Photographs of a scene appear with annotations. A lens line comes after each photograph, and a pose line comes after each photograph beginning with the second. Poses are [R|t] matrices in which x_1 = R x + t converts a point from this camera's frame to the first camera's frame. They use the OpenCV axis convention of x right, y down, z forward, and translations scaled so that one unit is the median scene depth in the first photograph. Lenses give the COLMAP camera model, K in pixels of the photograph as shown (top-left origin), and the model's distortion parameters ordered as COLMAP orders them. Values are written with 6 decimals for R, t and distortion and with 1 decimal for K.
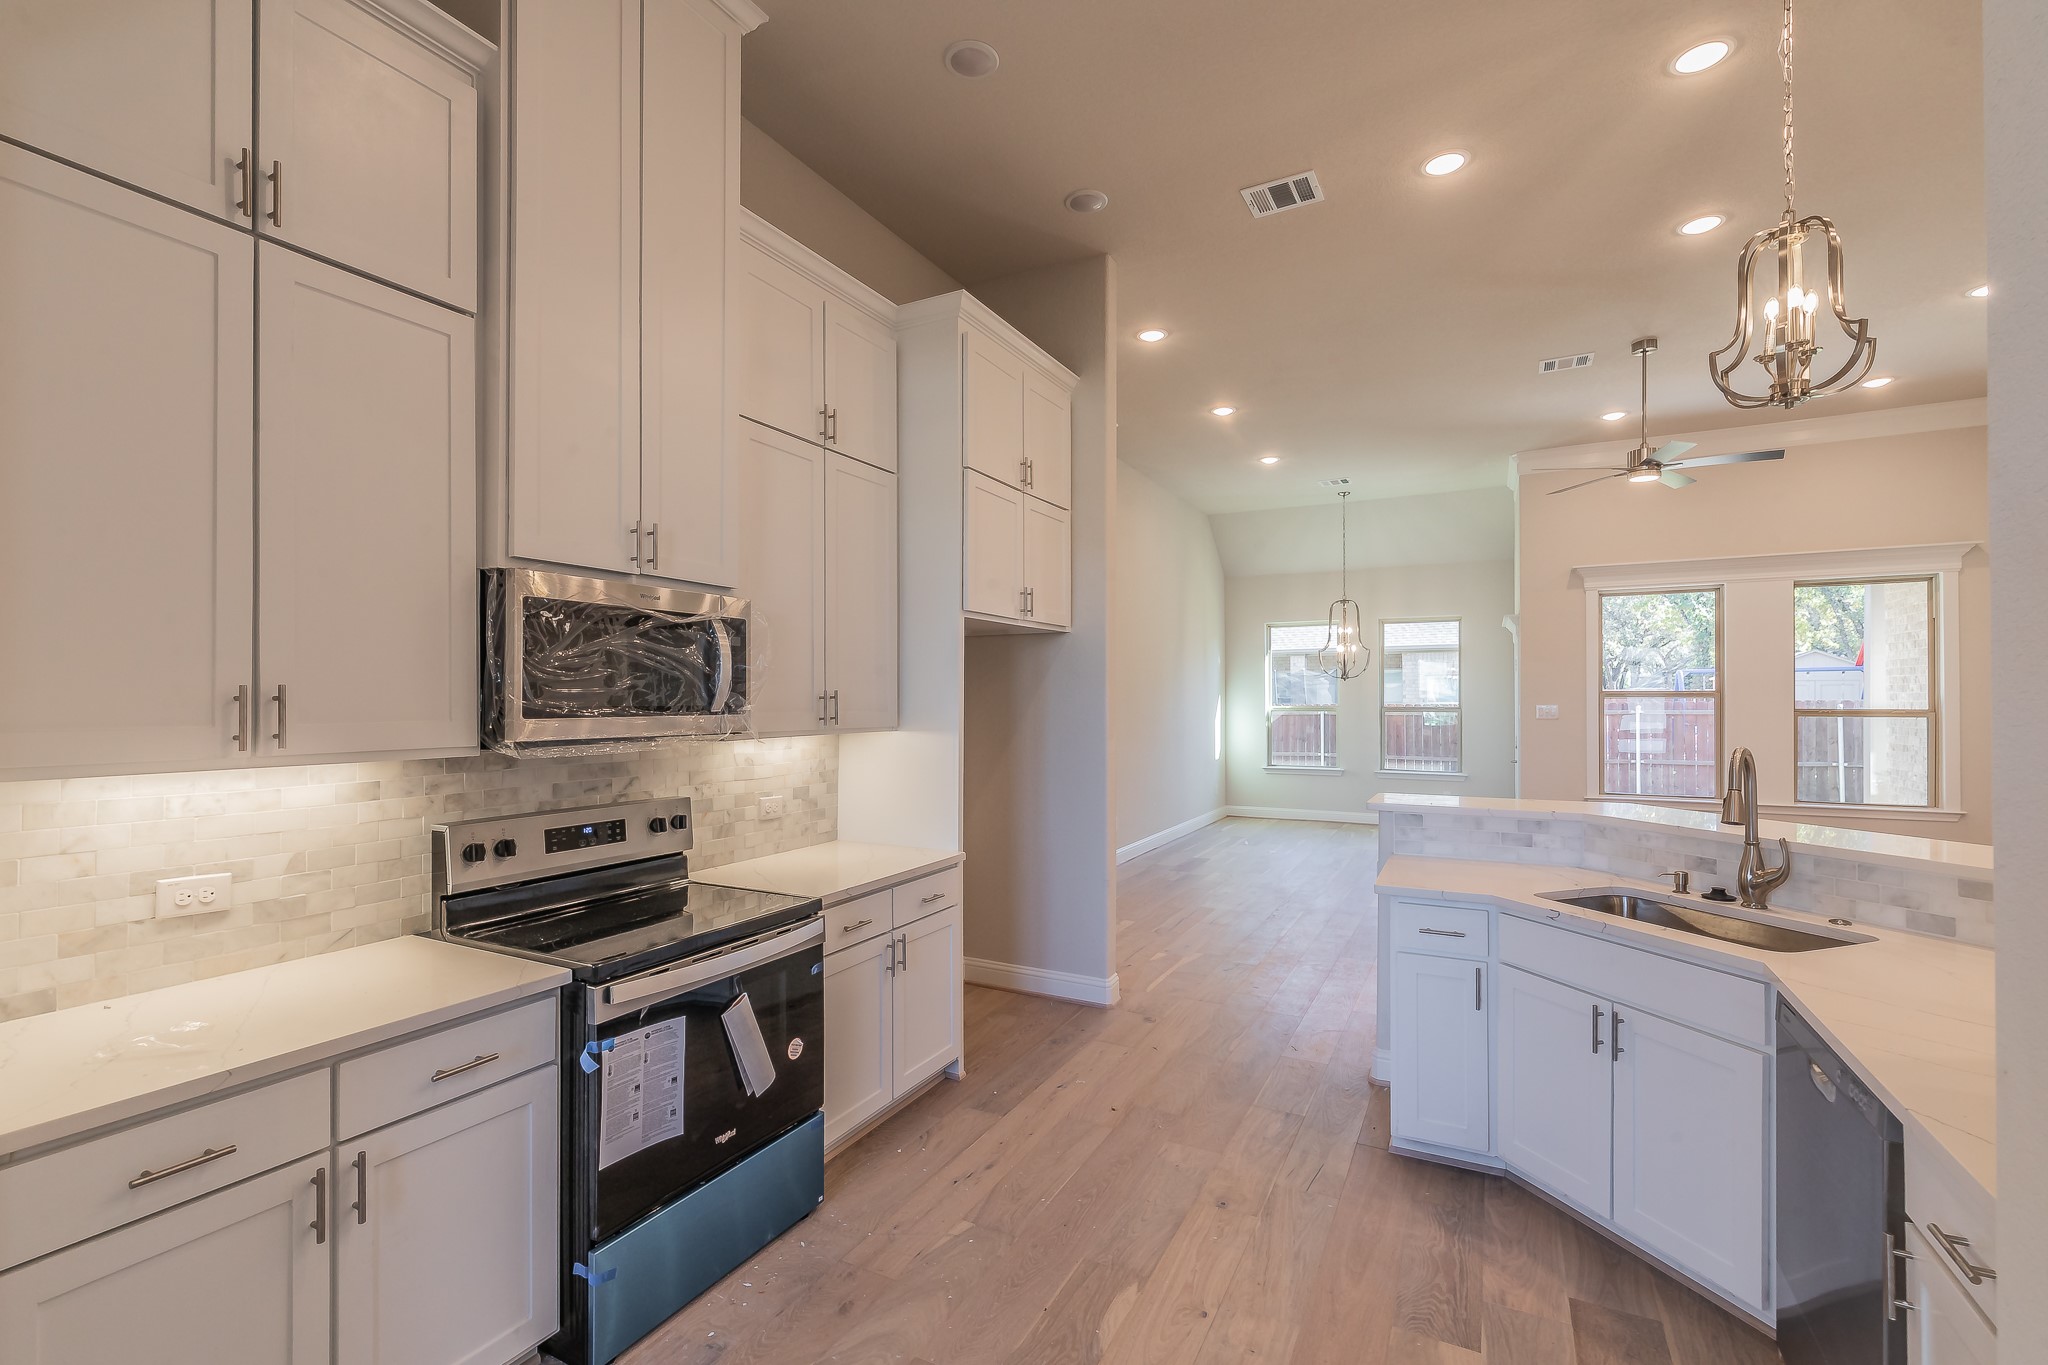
lens RADIAL K [[887.1, 0, 1018.8], [0, 887.1, 704.2], [0, 0, 1]] dist [0.000857, -0.001729]
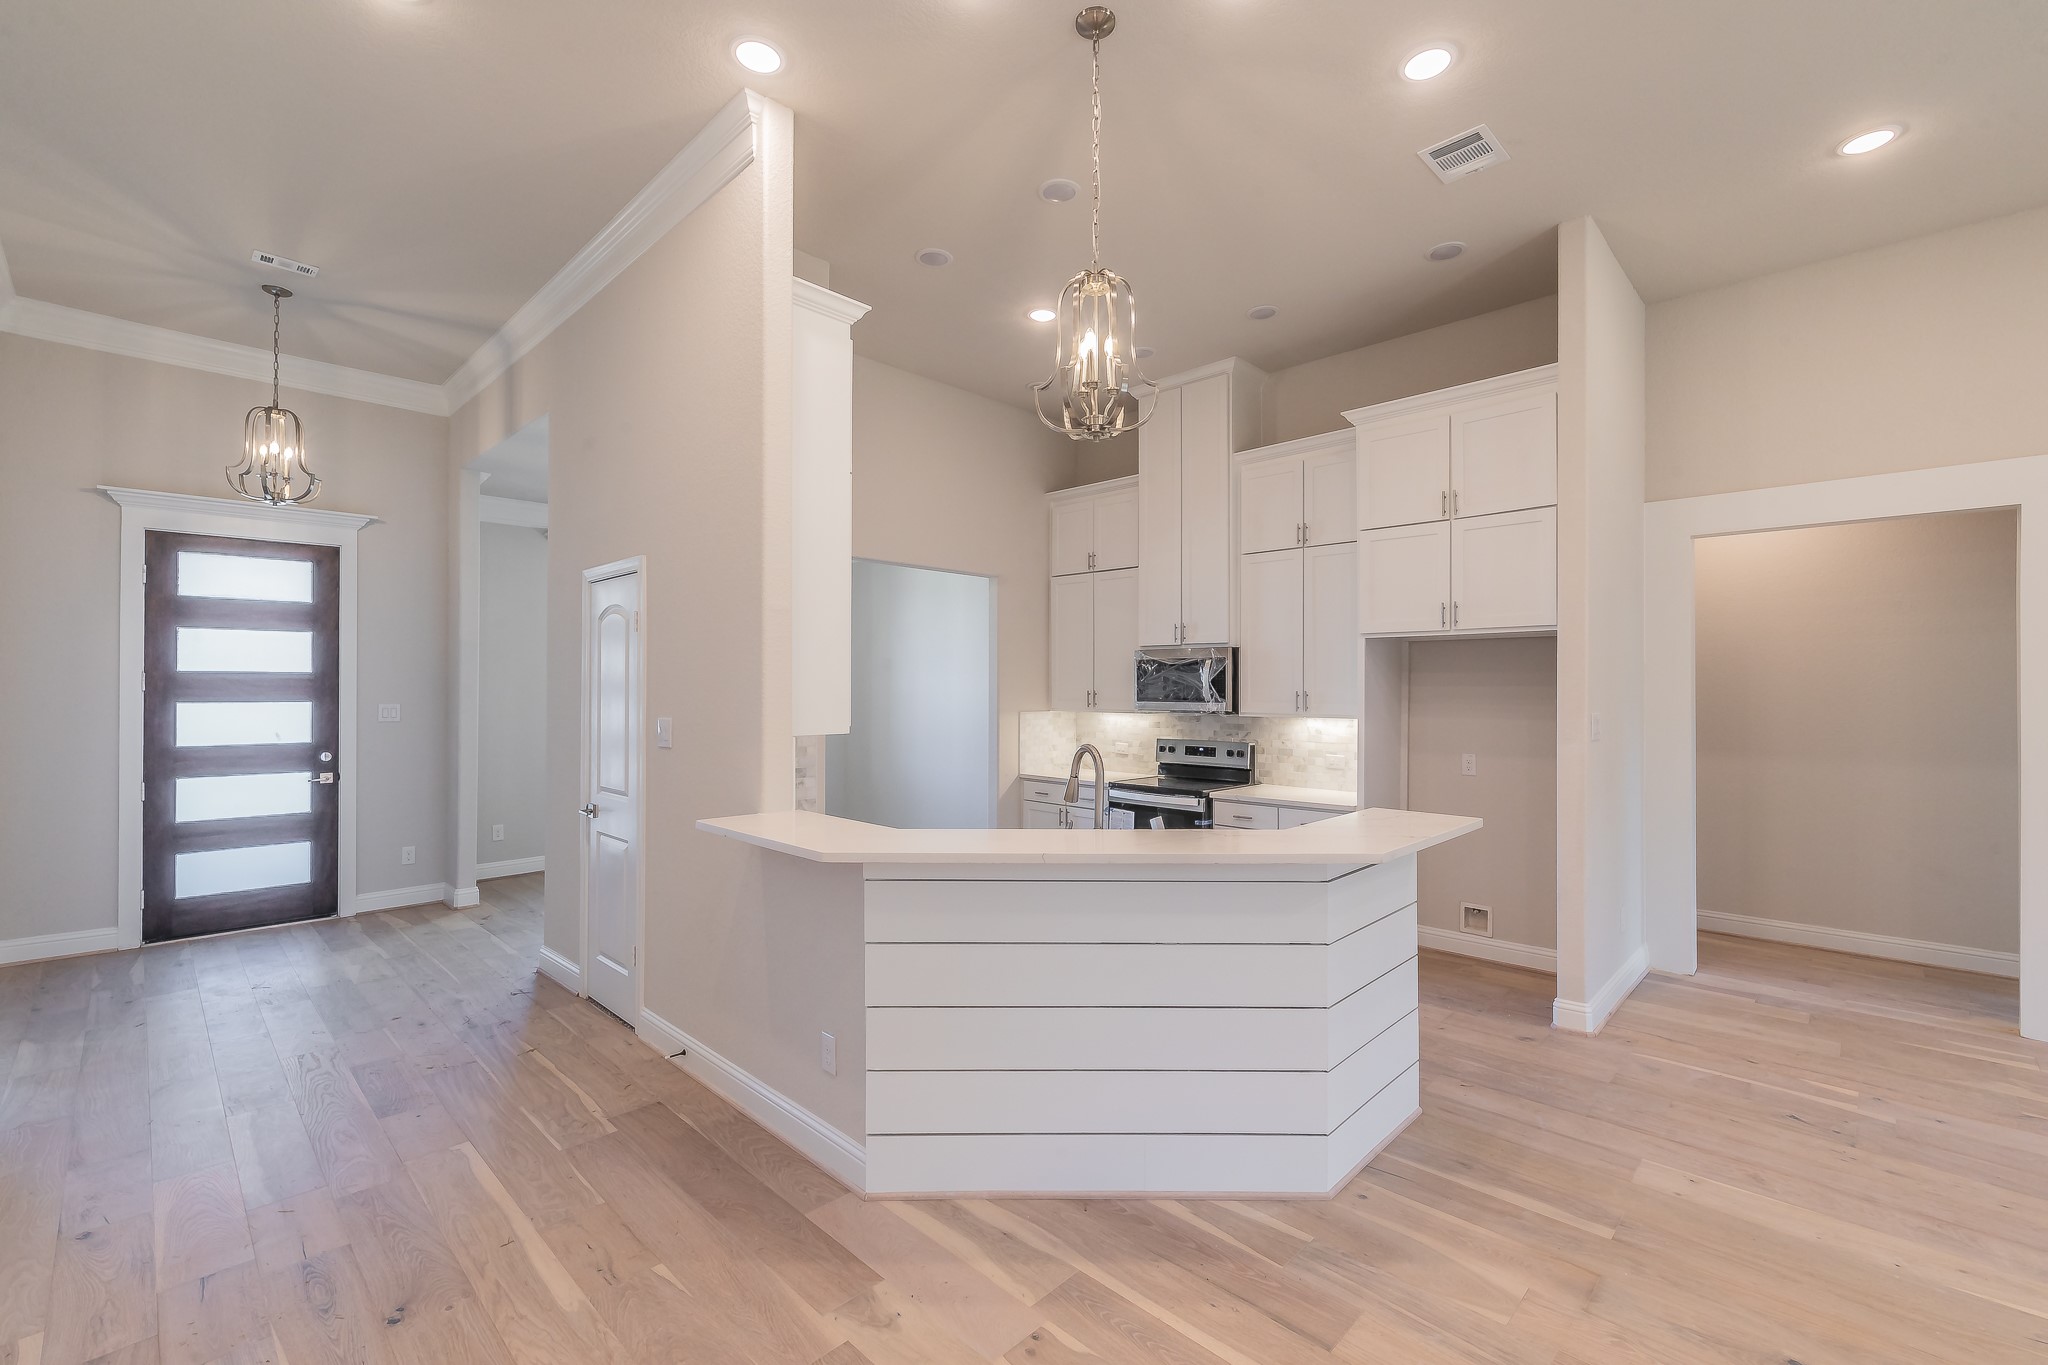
lens RADIAL K [[887.1, 0, 1028.0], [0, 887.1, 690.5], [0, 0, 1]] dist [0.000857, -0.001729]
pose [[-0.293888, 0.003035, -0.955835, 1.448444], [-0.005346, 0.999974, 0.004819, -0.019853], [0.955825, 0.006526, -0.293864, 0.929461]]
